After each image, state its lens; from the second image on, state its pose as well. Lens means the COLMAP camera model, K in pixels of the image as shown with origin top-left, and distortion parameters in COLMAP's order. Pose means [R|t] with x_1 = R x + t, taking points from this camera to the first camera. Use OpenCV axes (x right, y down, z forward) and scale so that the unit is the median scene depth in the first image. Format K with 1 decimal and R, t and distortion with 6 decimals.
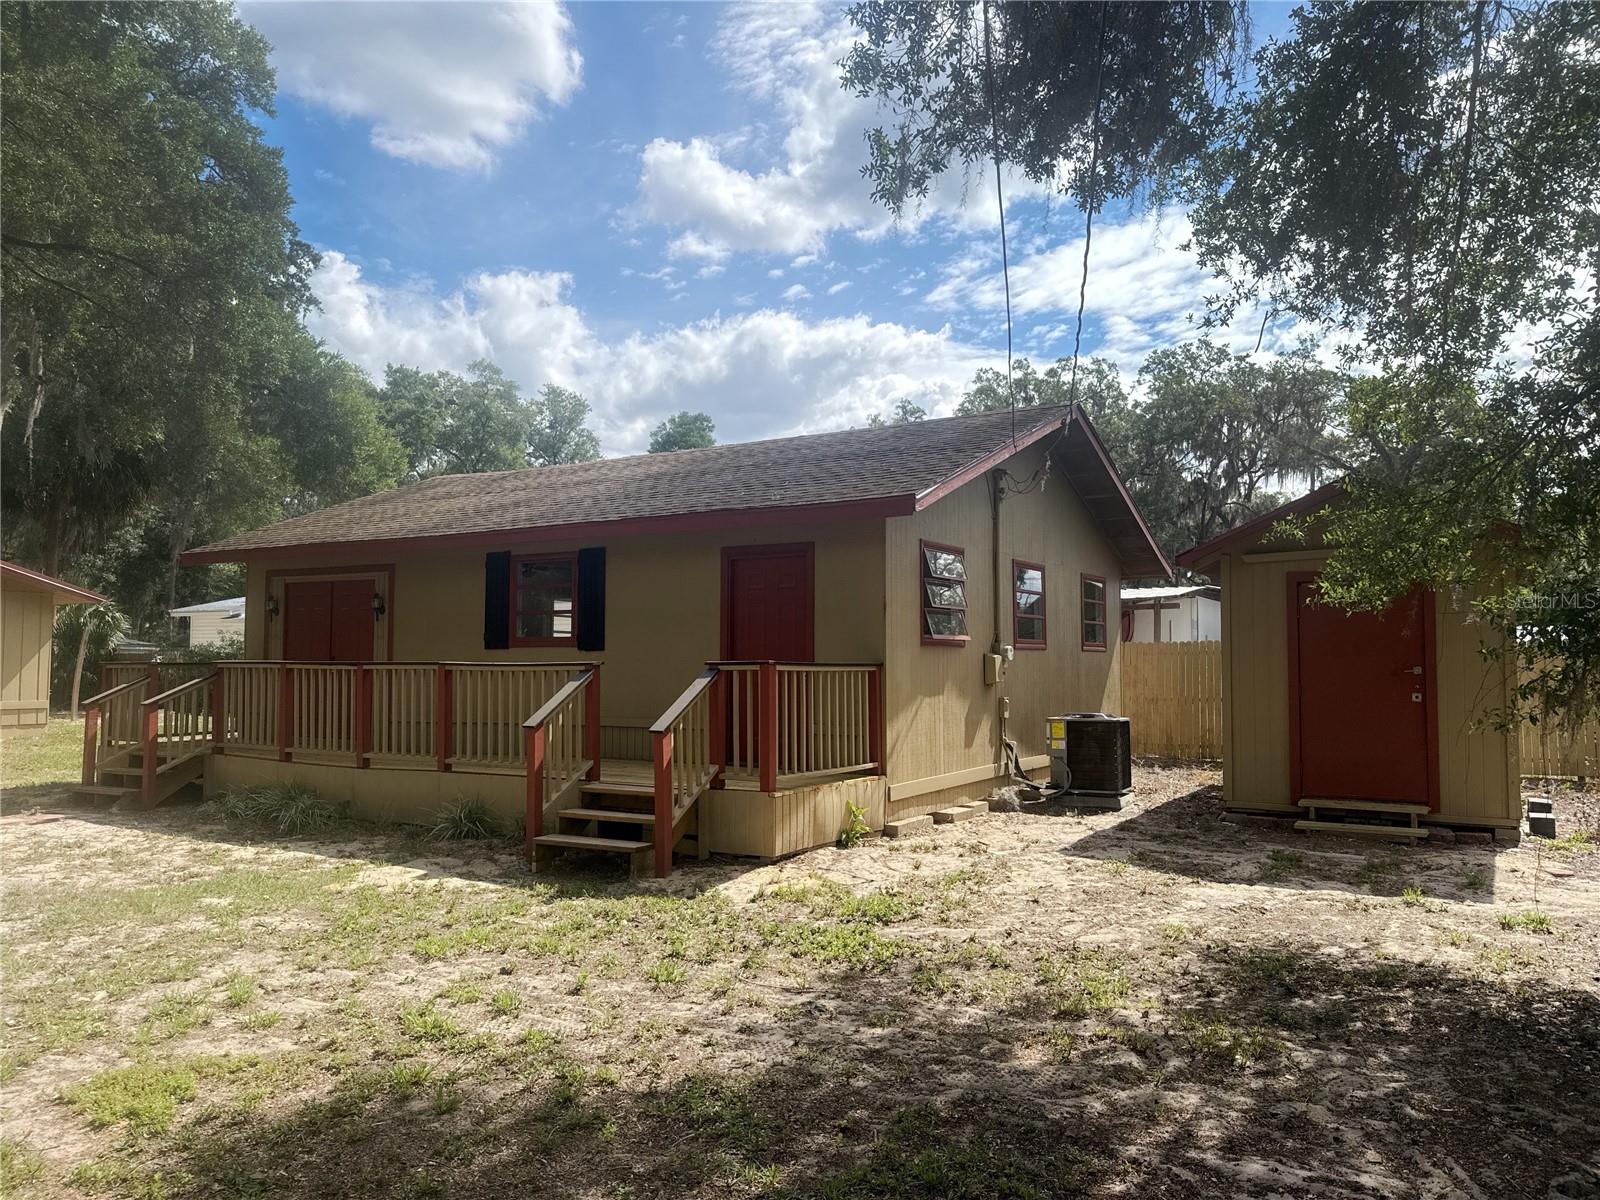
lens RADIAL K [[1124.5, 0, 800.0], [0, 1124.5, 600.0], [0, 0, 1]] dist [-0.010516, -0.005691]
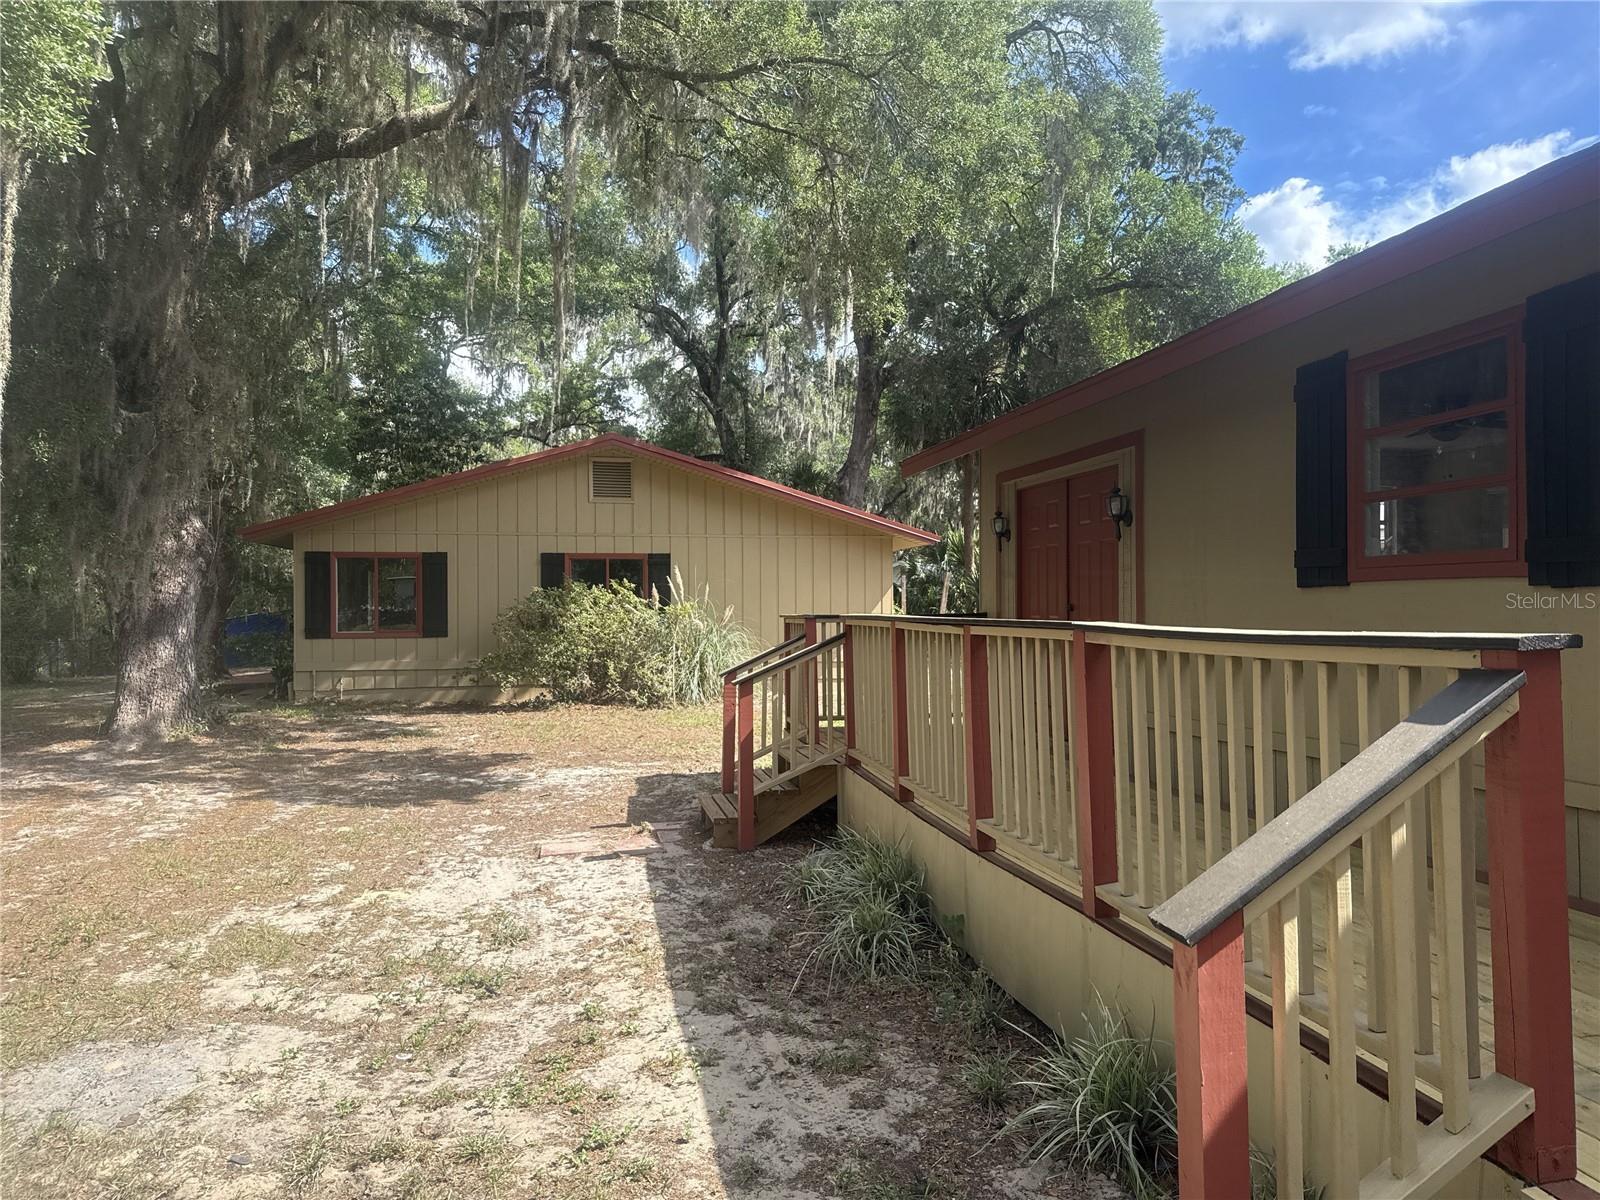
lens RADIAL K [[1124.5, 0, 800.0], [0, 1124.5, 600.0], [0, 0, 1]] dist [-0.010516, -0.005691]
pose [[0.673920, -0.007945, -0.738762, -0.089125], [0.044951, 0.998531, 0.030267, 0.026746], [0.737436, -0.053605, 0.673287, 0.566999]]
